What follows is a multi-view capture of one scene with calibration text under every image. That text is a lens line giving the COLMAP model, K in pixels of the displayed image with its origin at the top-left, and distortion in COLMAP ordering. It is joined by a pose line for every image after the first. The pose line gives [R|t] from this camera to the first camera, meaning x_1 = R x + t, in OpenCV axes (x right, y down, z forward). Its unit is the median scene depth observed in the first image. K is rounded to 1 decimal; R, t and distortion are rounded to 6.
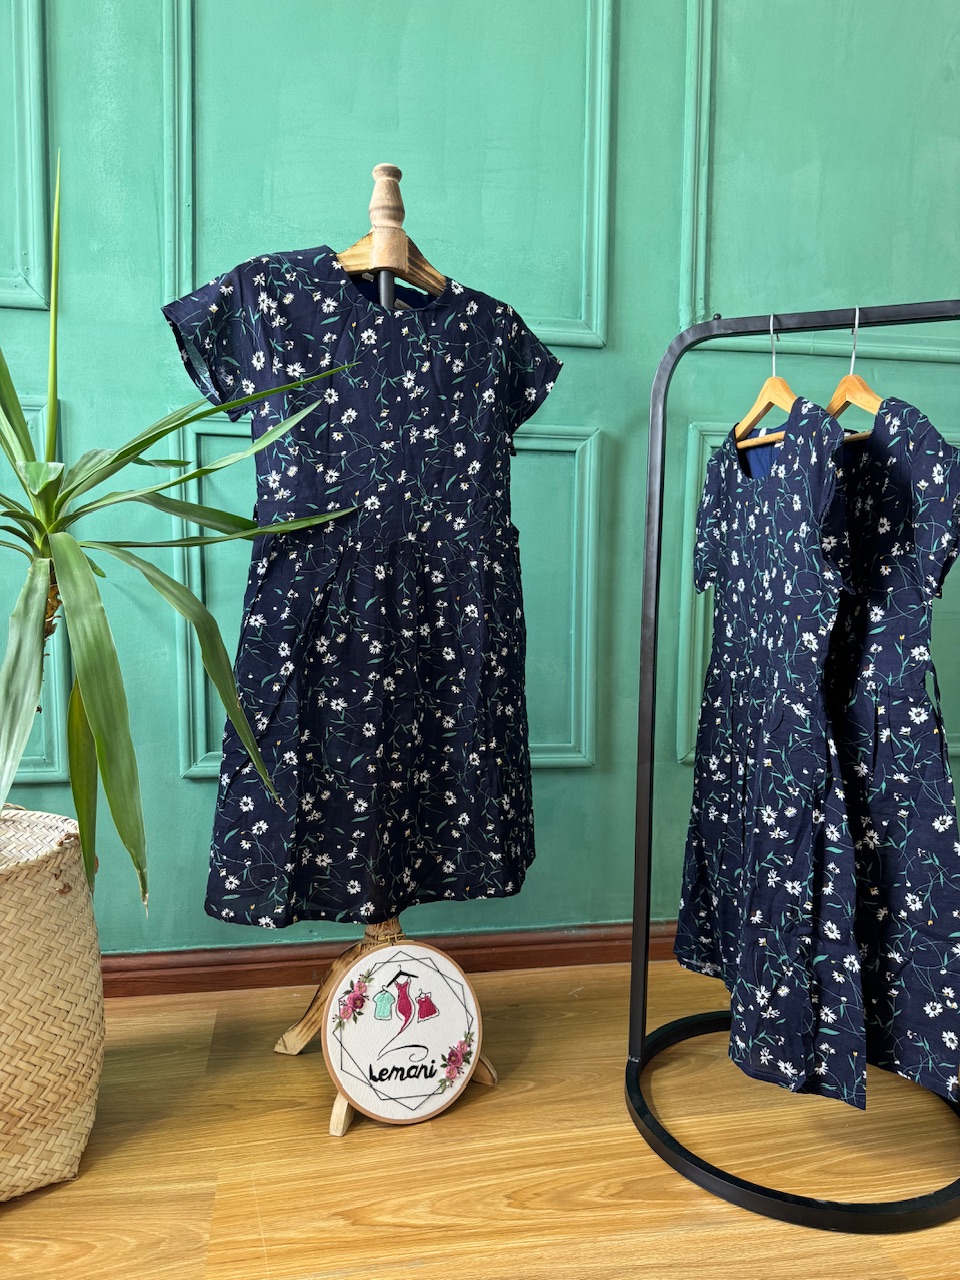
lens RADIAL K [[836.4, 0, 461.6], [0, 836.4, 643.7], [0, 0, 1]] dist [0.065693, -0.122382]
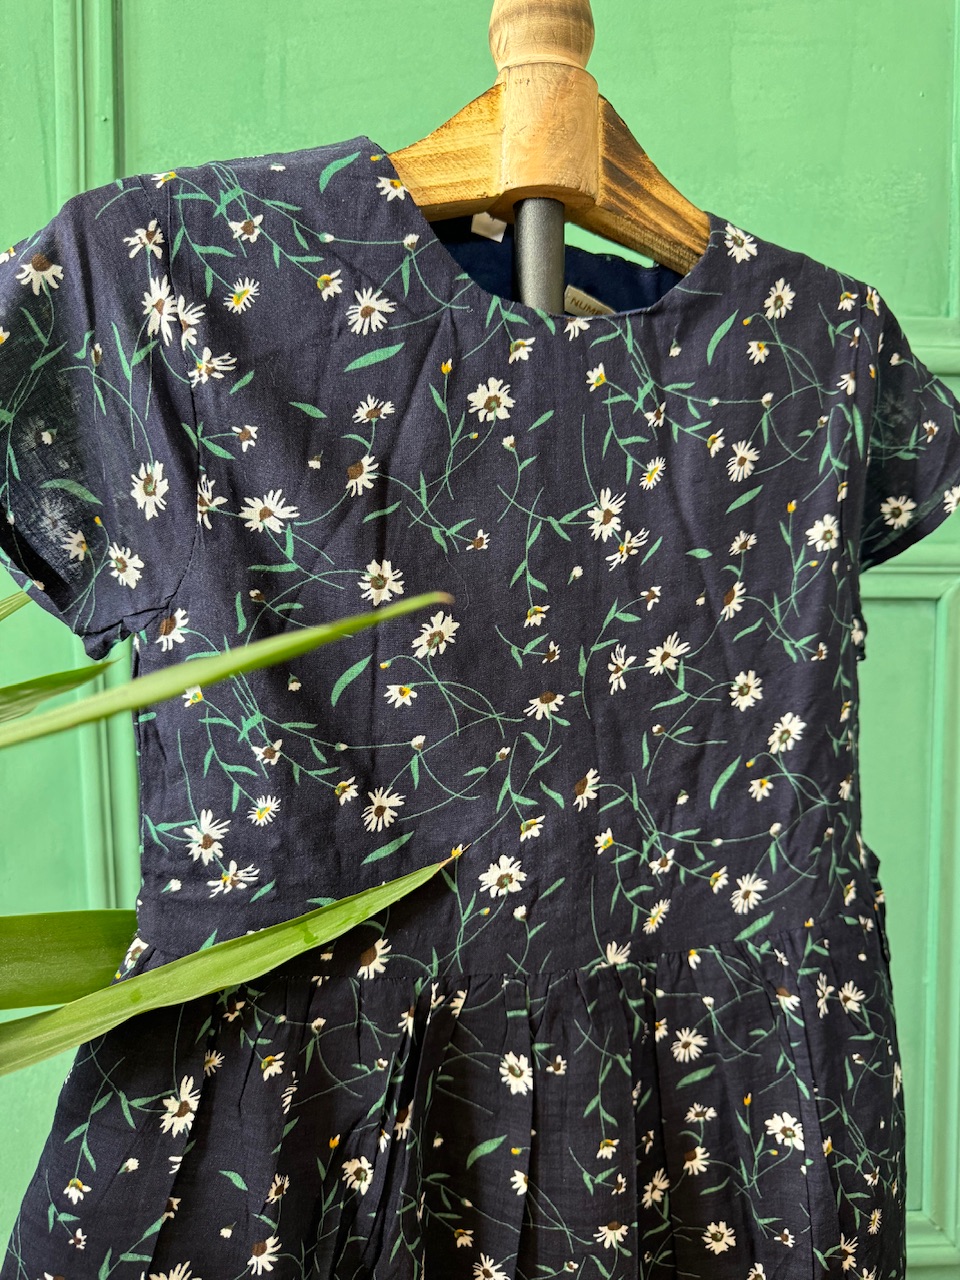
lens RADIAL K [[844.2, 0, 485.9], [0, 844.2, 619.8], [0, 0, 1]] dist [0.072323, -0.059352]
pose [[0.992131, -0.011368, -0.124684, -0.069433], [0.005309, 0.998794, -0.048813, -0.254912], [0.125088, 0.047767, 0.990995, 0.655616]]
